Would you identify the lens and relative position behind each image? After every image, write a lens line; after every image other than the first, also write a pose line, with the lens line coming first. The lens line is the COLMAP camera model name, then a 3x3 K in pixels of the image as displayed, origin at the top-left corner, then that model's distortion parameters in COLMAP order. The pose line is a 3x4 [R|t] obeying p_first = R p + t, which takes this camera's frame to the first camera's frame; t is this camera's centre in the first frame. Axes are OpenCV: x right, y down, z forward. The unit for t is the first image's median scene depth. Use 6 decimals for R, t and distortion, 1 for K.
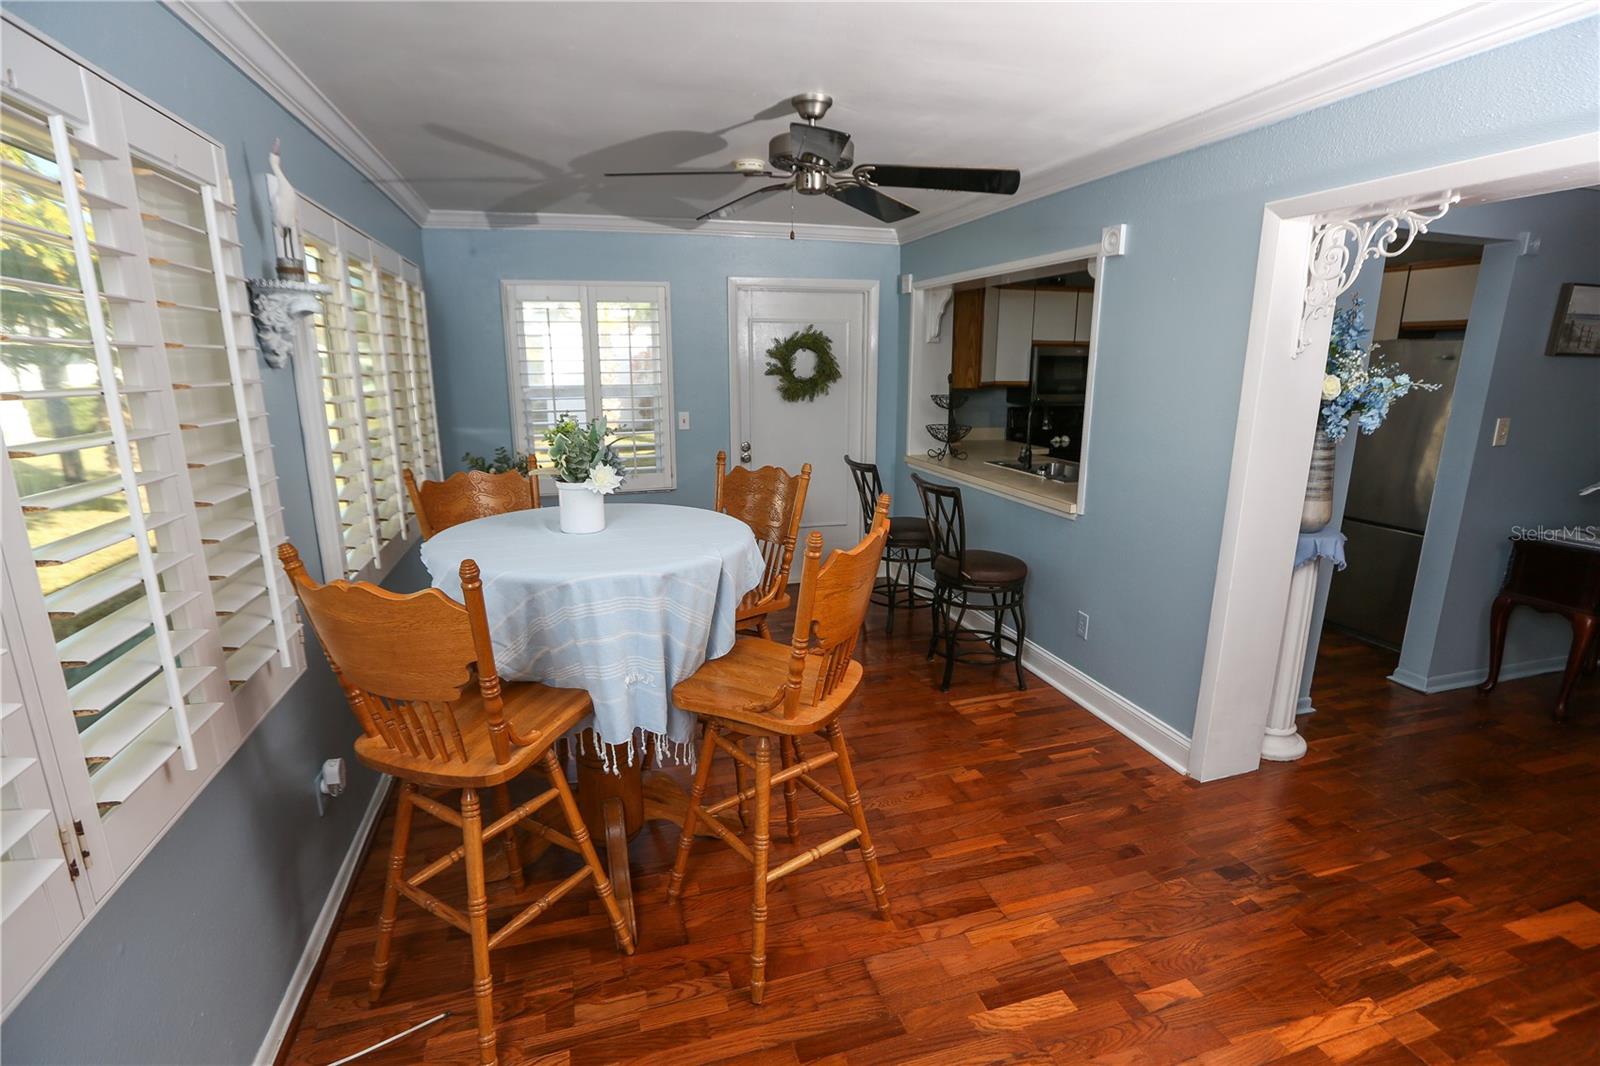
lens RADIAL K [[735.5, 0, 800.0], [0, 735.5, 533.0], [0, 0, 1]] dist [-0.044502, 0.001064]
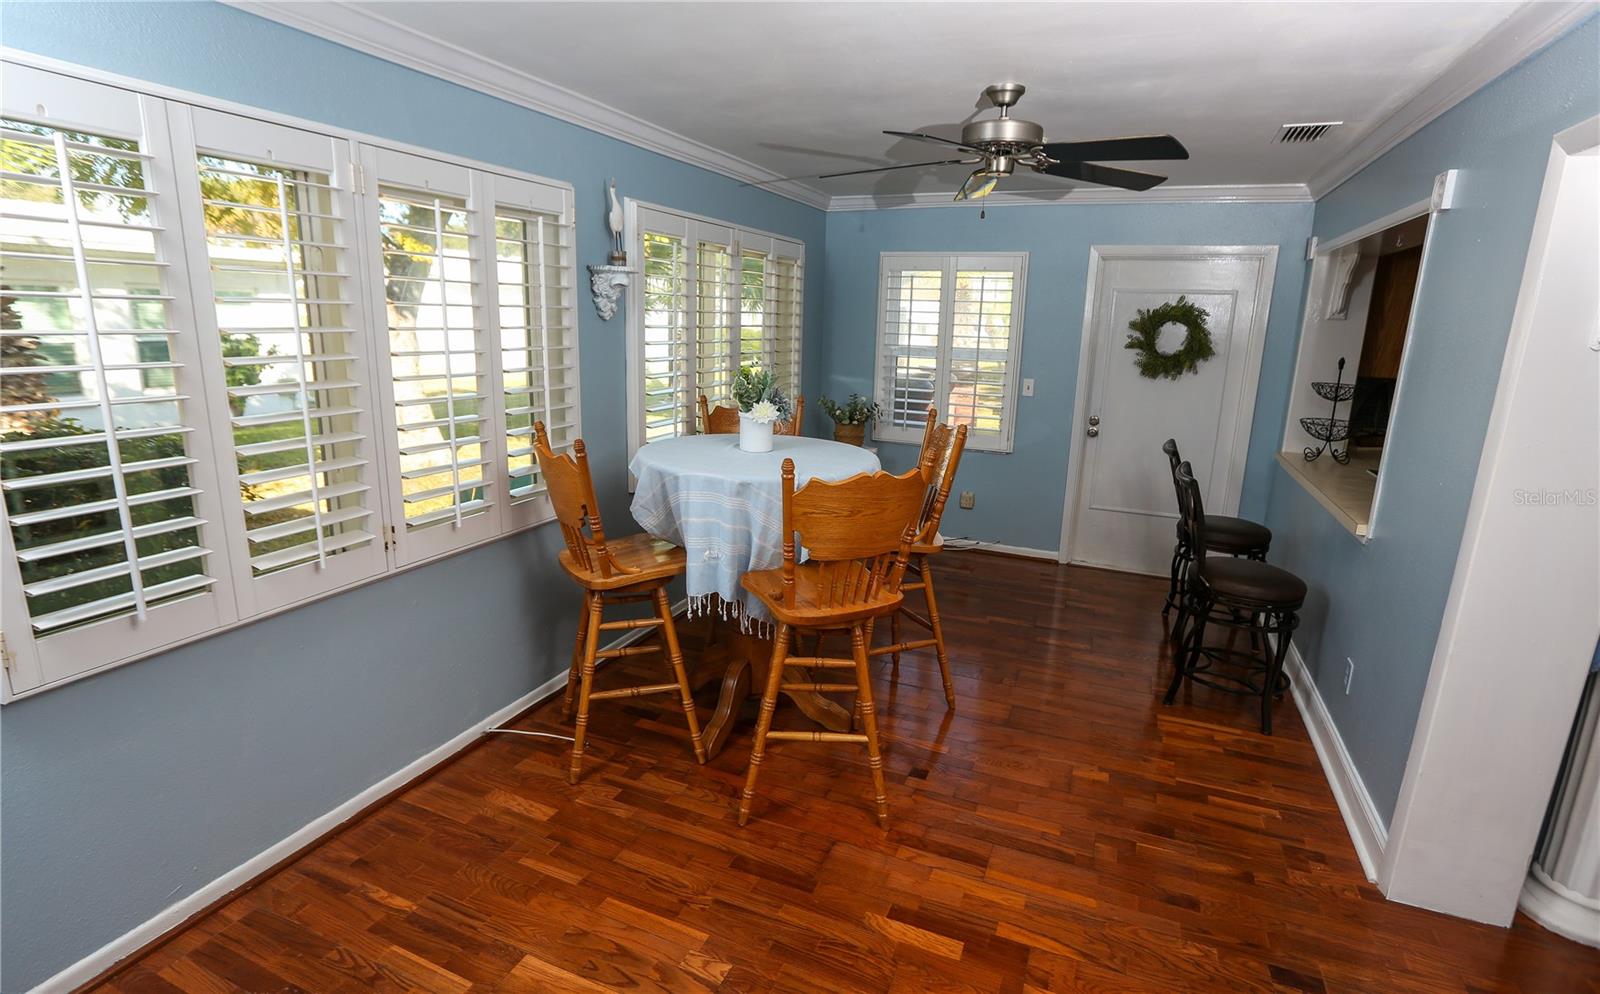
lens RADIAL K [[768.2, 0, 800.0], [0, 768.2, 497.0], [0, 0, 1]] dist [-0.092877, 0.050791]
pose [[0.770084, 0.166530, -0.615824, 0.460990], [-0.173086, 0.983659, 0.049556, -0.002549], [0.614013, 0.068428, 0.786324, -0.017167]]
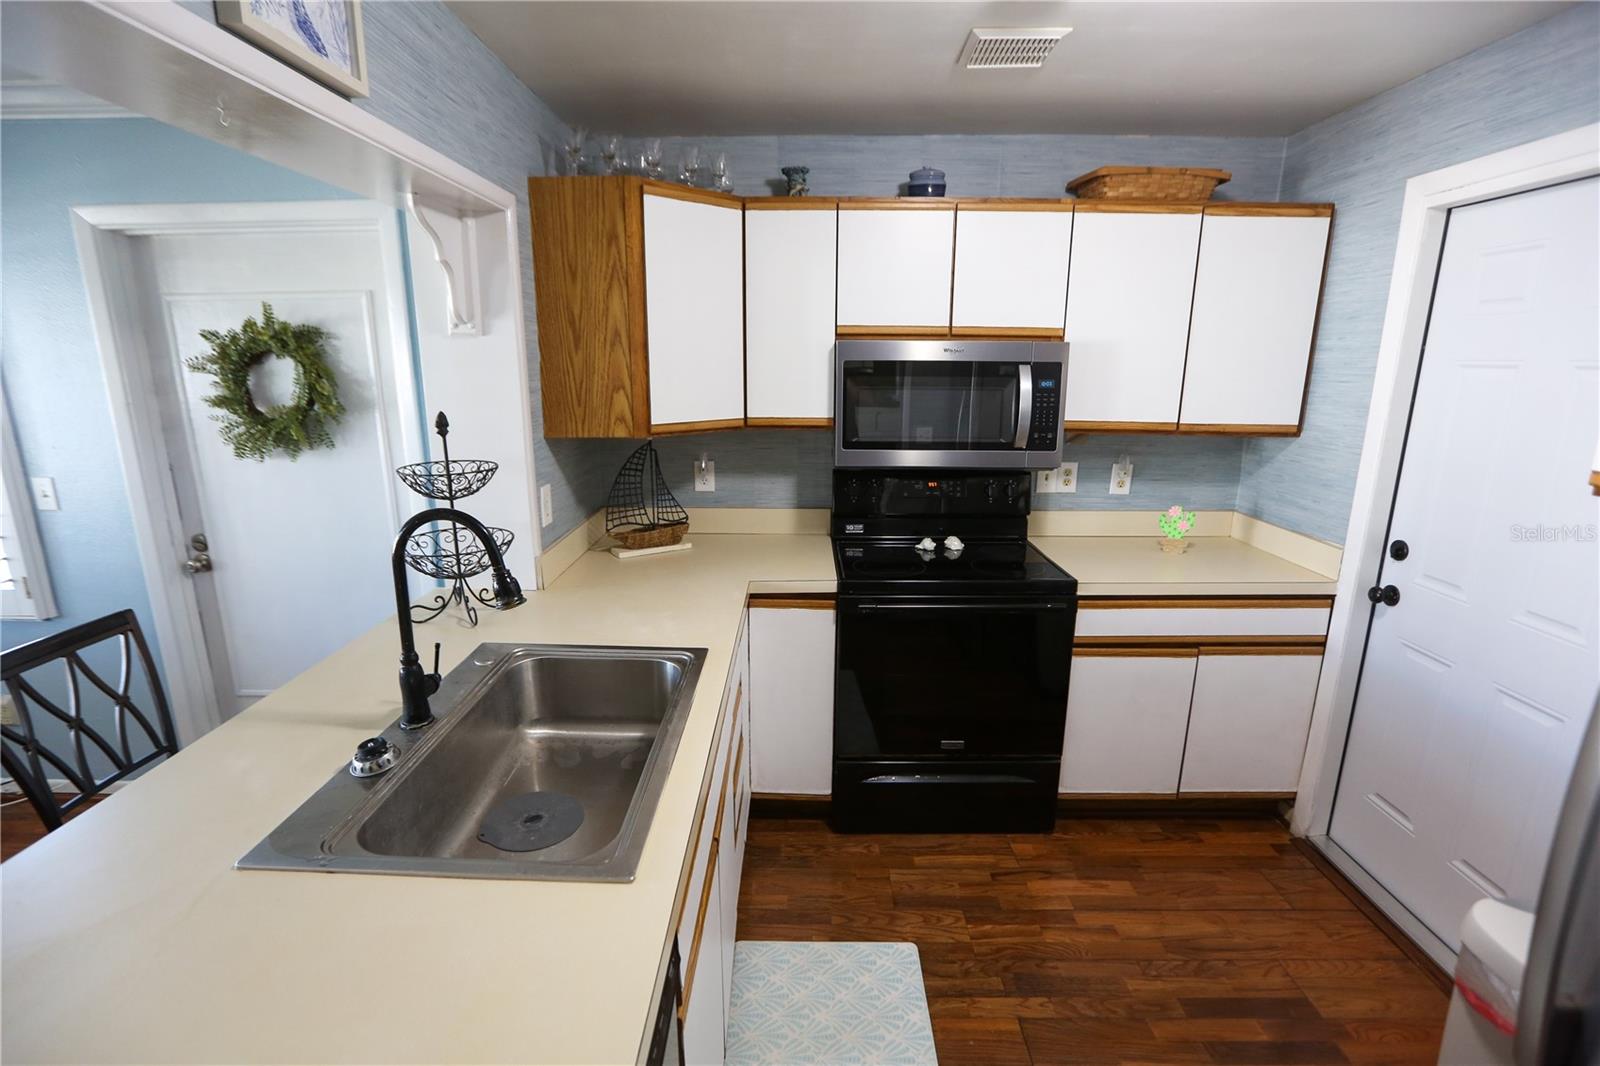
lens RADIAL K [[735.5, 0, 800.0], [0, 735.5, 533.0], [0, 0, 1]] dist [-0.044502, 0.001064]
pose [[0.958194, 0.069800, -0.277474, 0.850492], [-0.068626, 0.997545, 0.013954, -0.287122], [0.277767, 0.005671, 0.960632, 1.138075]]
